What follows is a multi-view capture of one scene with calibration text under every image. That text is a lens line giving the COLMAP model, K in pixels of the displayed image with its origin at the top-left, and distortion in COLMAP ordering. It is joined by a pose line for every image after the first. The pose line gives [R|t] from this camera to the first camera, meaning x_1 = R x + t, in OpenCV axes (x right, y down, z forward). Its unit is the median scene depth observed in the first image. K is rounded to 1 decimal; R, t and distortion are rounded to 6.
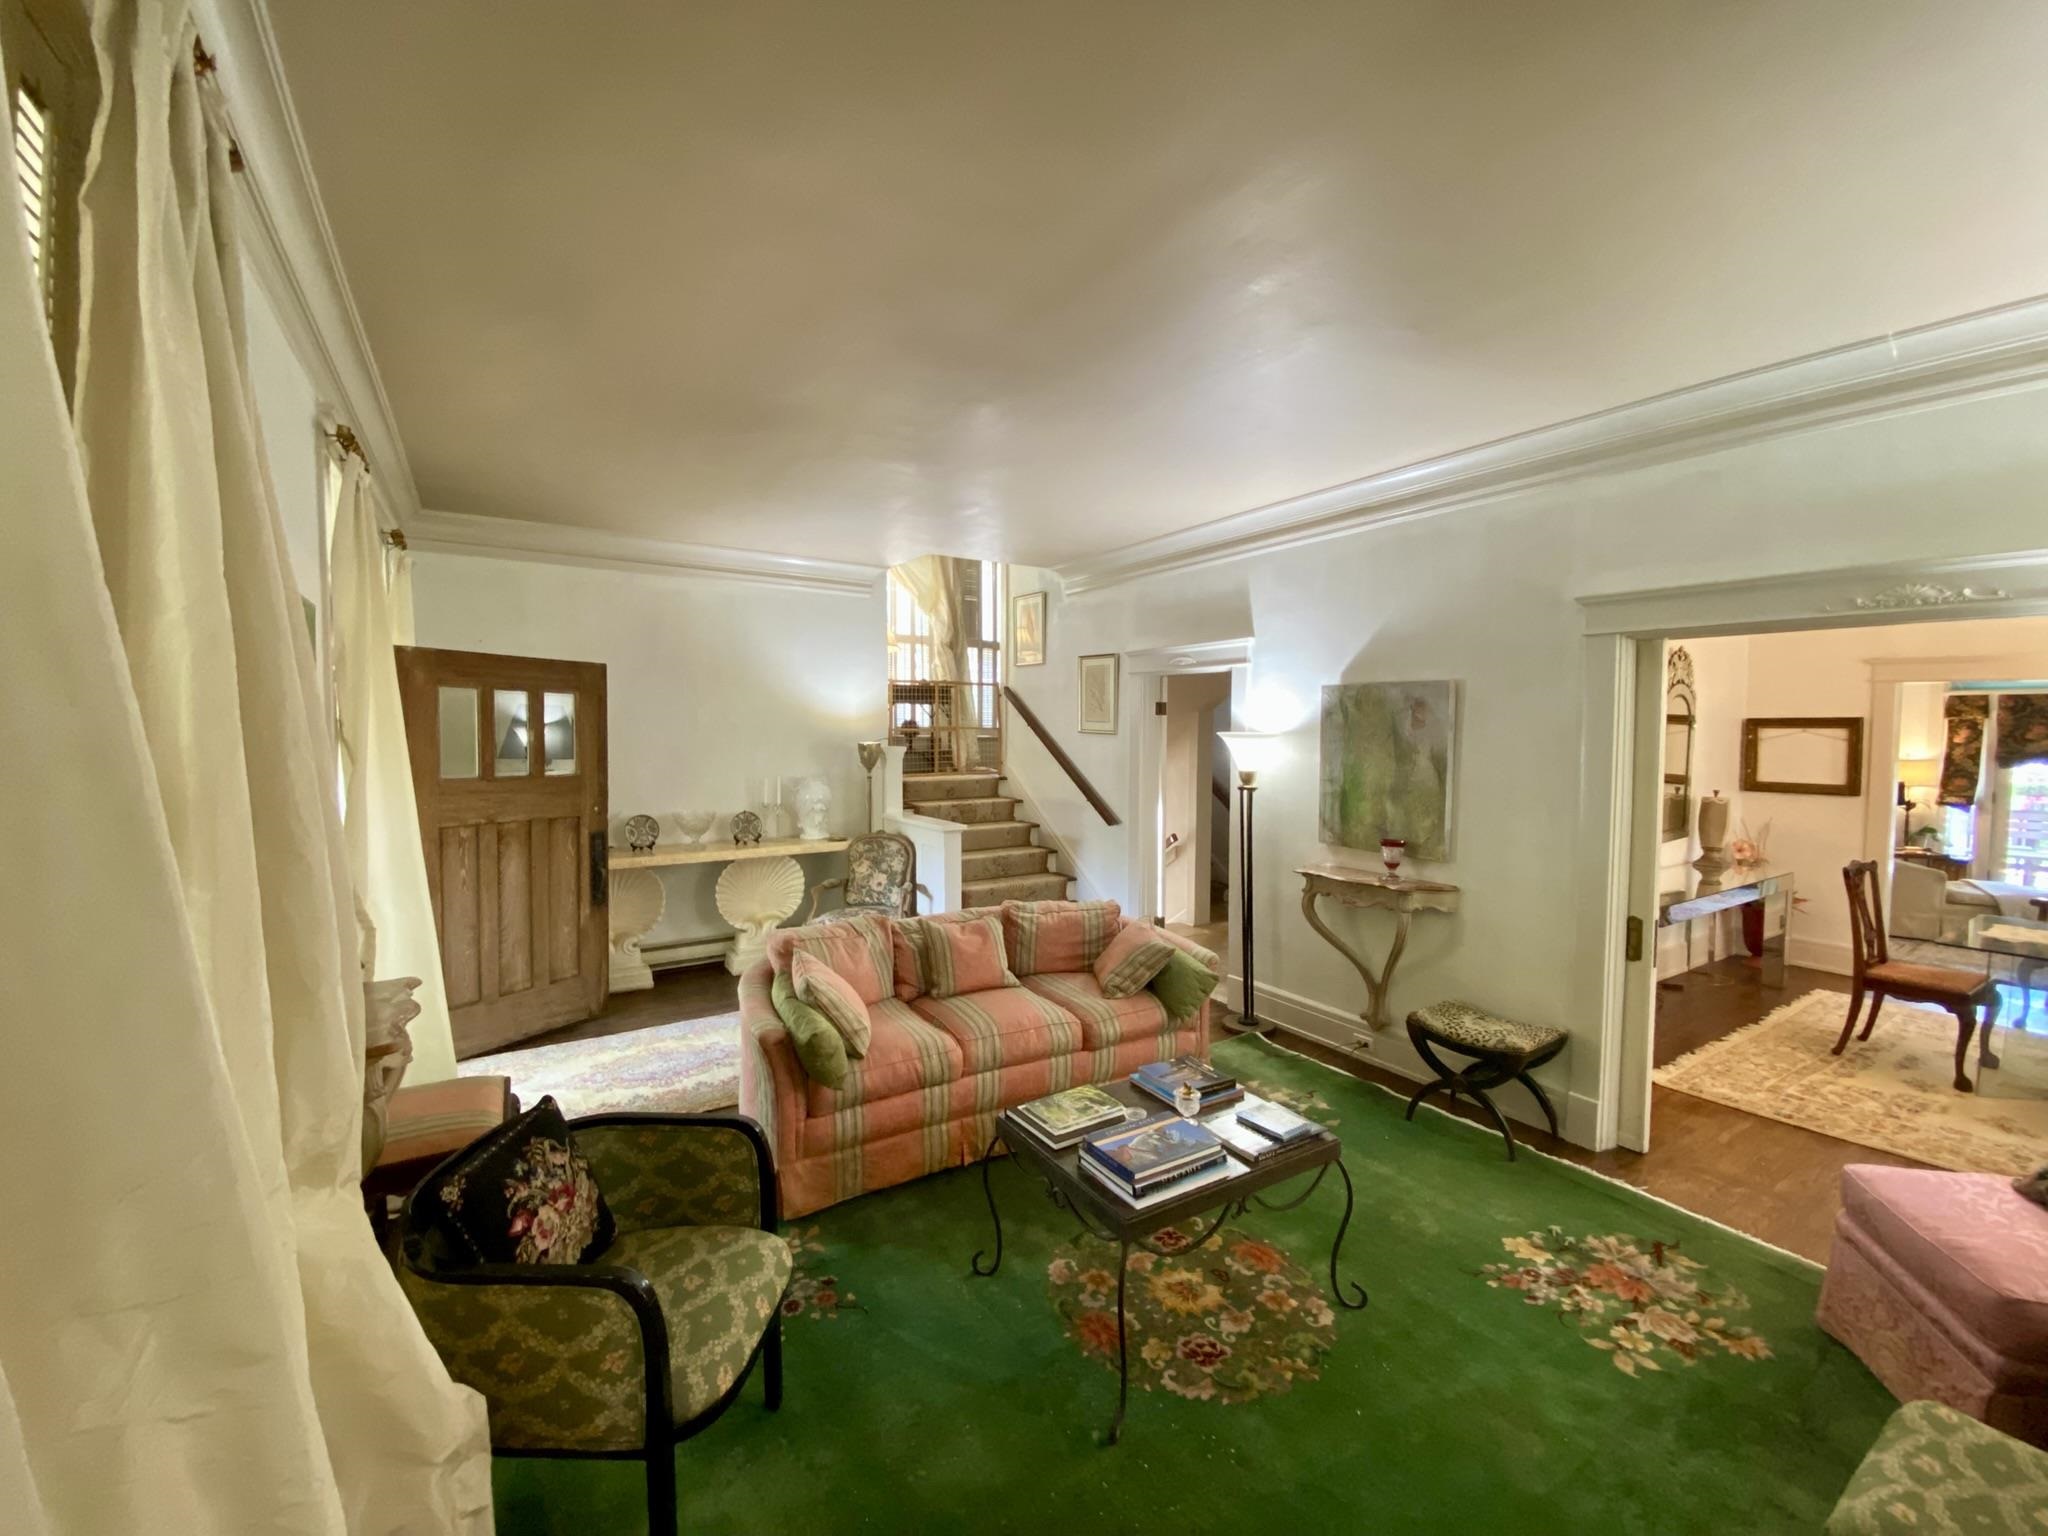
lens RADIAL K [[843.0, 0, 1024.8], [0, 843.0, 765.3], [0, 0, 1]] dist [-0.022684, -0.001485]
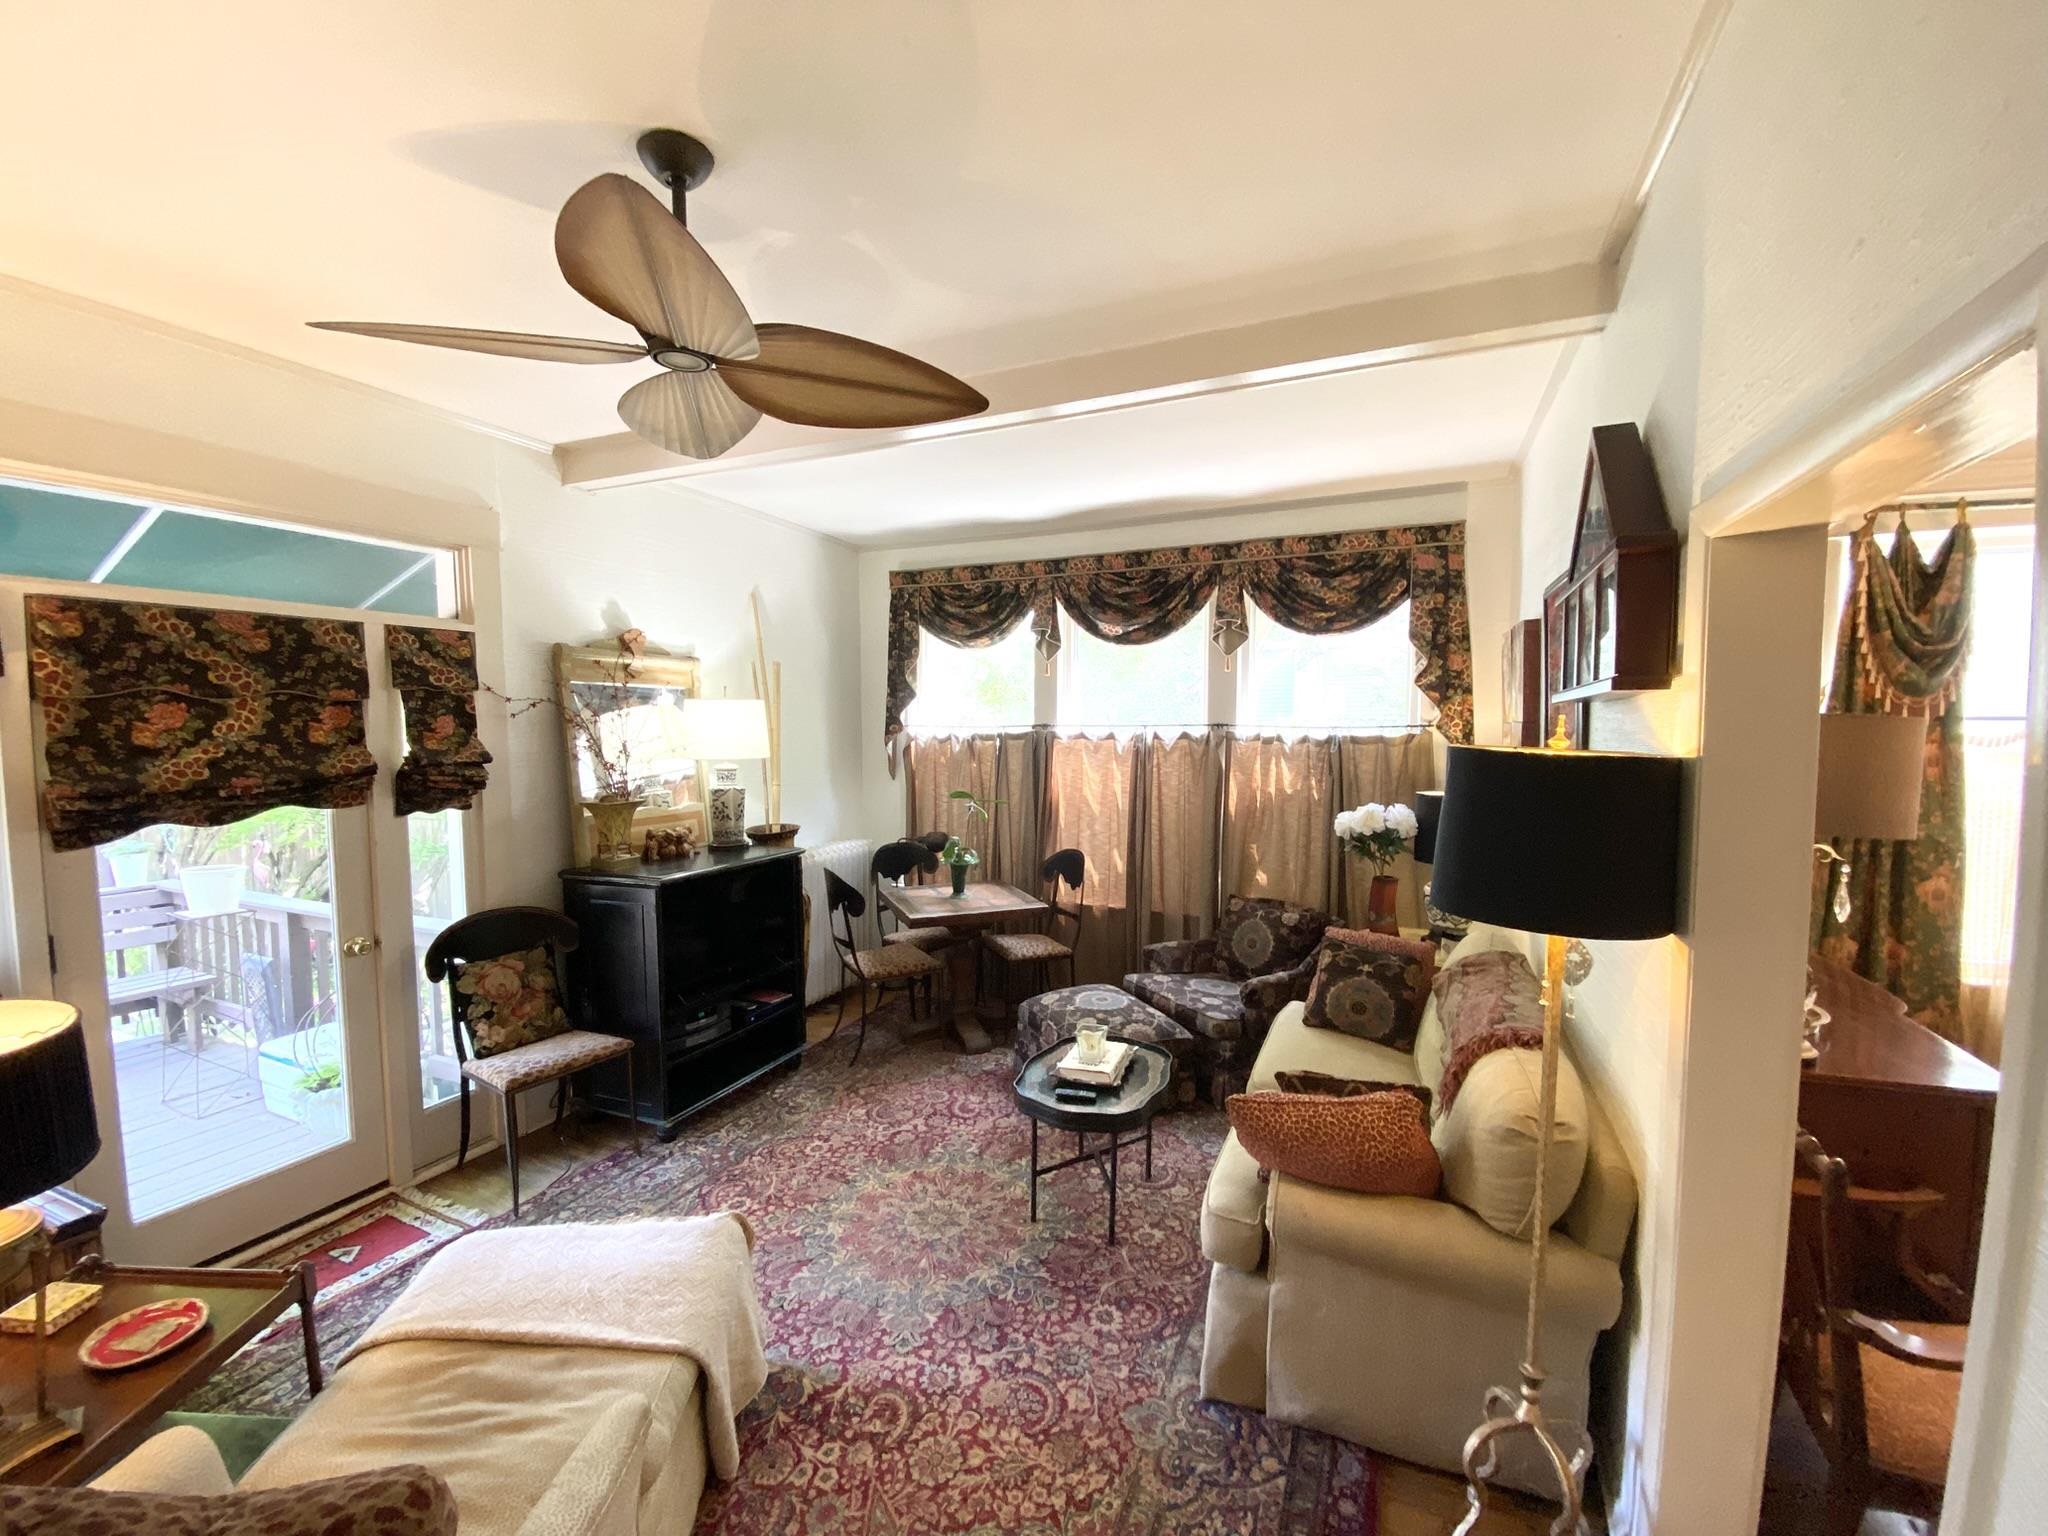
lens RADIAL K [[843.0, 0, 1041.1], [0, 843.0, 775.4], [0, 0, 1]] dist [-0.022684, -0.001485]
pose [[0.824322, -0.043411, 0.564454, 1.333625], [0.040563, 0.999022, 0.017595, -0.014311], [-0.564666, 0.008392, 0.825277, 0.567936]]
